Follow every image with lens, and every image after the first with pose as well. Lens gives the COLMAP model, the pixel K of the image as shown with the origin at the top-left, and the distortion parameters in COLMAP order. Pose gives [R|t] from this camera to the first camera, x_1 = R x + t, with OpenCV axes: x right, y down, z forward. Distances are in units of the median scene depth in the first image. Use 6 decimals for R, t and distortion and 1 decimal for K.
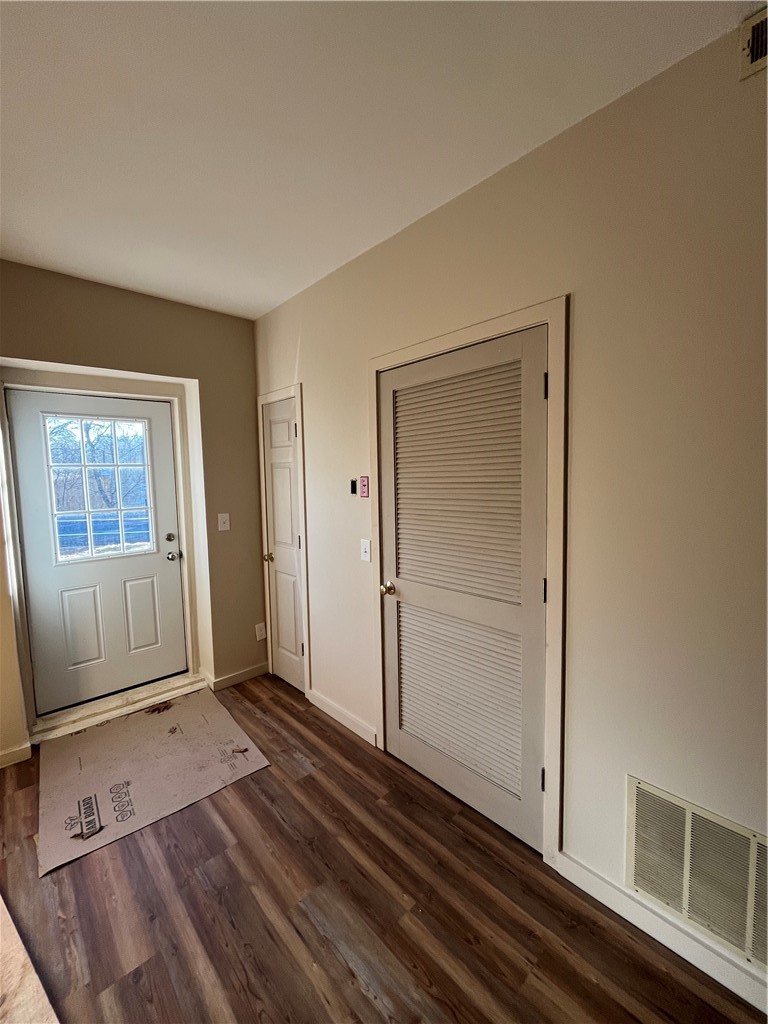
lens RADIAL K [[429.9, 0, 384.6], [0, 429.9, 510.6], [0, 0, 1]] dist [-0.001690, -0.000031]
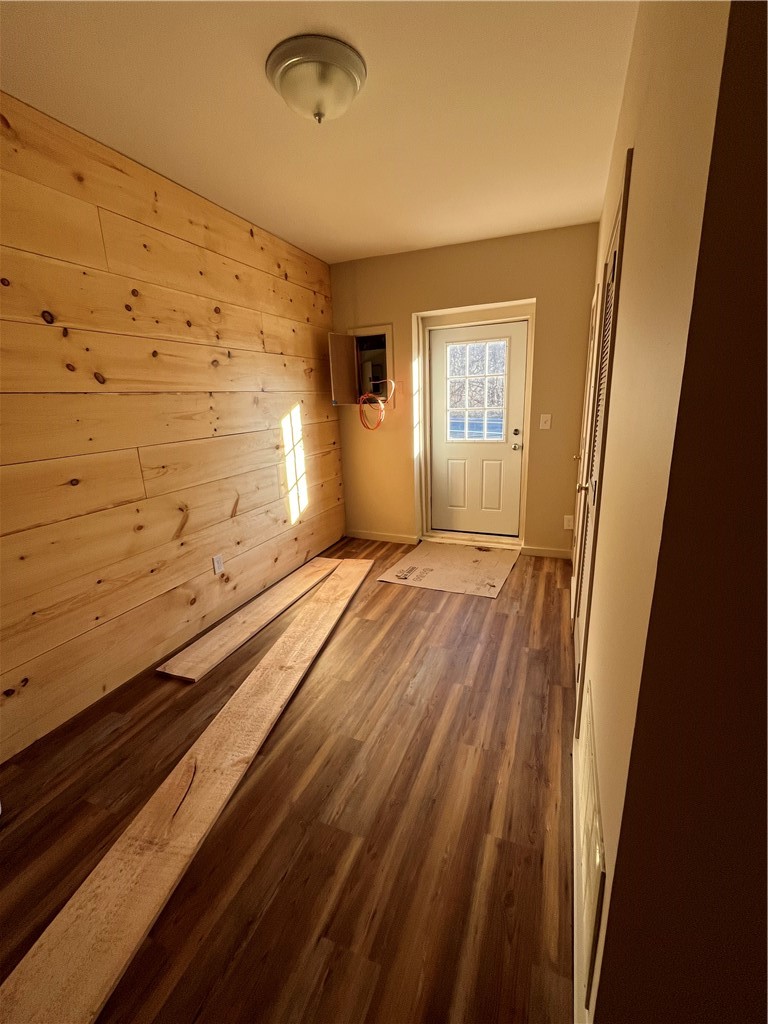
lens RADIAL K [[429.9, 0, 384.4], [0, 429.9, 512.5], [0, 0, 1]] dist [-0.001690, -0.000031]
pose [[0.427383, 0.234853, -0.873033, 0.619759], [-0.052036, 0.970459, 0.235588, 0.015257], [0.902572, -0.055257, 0.426979, 0.090352]]
